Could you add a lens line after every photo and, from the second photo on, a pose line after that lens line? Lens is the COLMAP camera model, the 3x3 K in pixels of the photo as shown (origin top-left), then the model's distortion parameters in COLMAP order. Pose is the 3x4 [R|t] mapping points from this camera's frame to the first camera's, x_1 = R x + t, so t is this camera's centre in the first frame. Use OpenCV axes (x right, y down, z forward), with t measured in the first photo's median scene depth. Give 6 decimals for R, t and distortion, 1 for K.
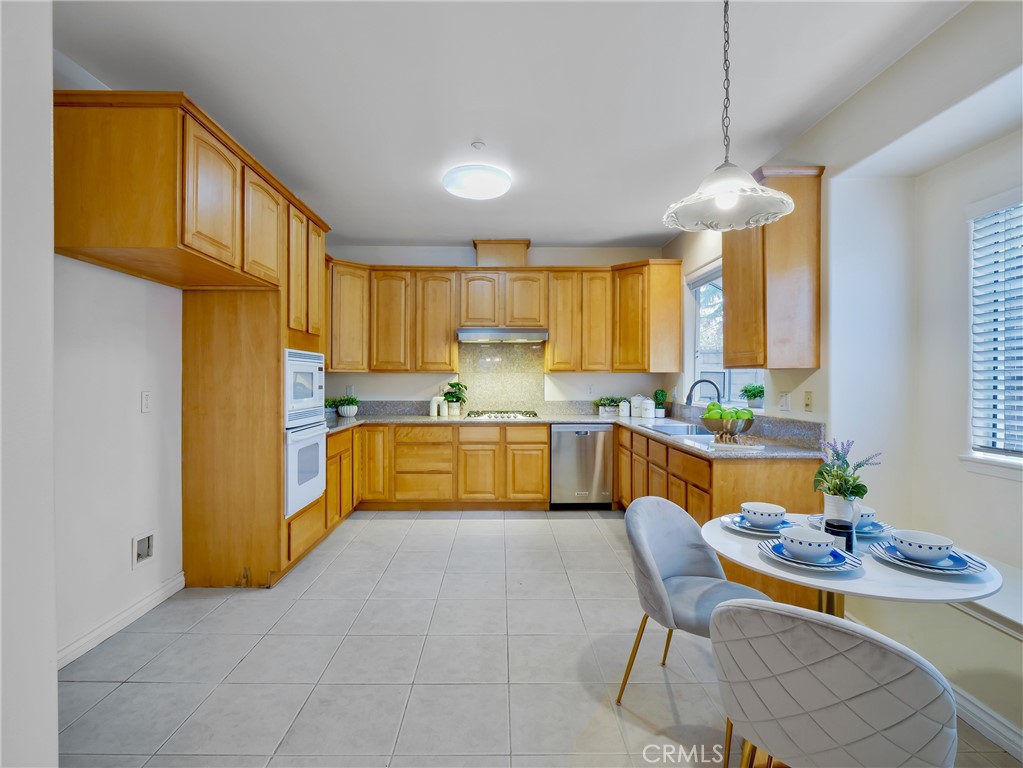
lens RADIAL K [[498.4, 0, 503.9], [0, 498.4, 383.0], [0, 0, 1]] dist [0.000666, -0.002019]
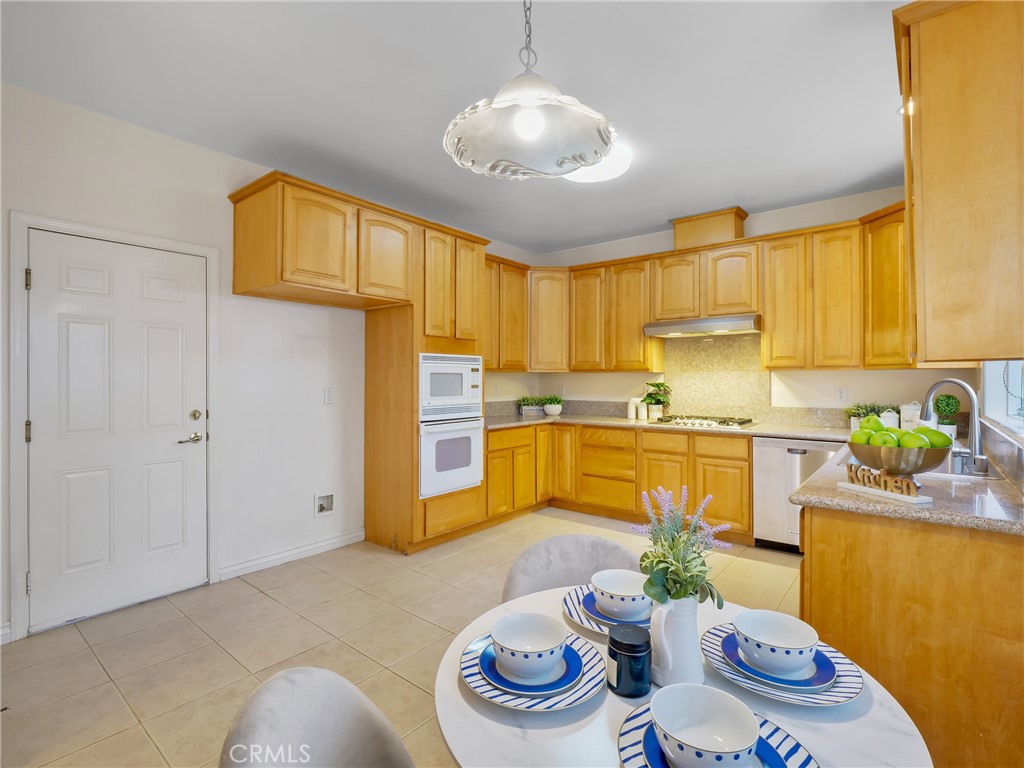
lens RADIAL K [[498.9, 0, 508.1], [0, 498.9, 378.0], [0, 0, 1]] dist [0.000666, -0.002019]
pose [[0.766811, -0.001955, -0.641869, 0.298092], [-0.003848, 0.999963, -0.007643, -0.001579], [0.641861, 0.008331, 0.766776, 0.150237]]
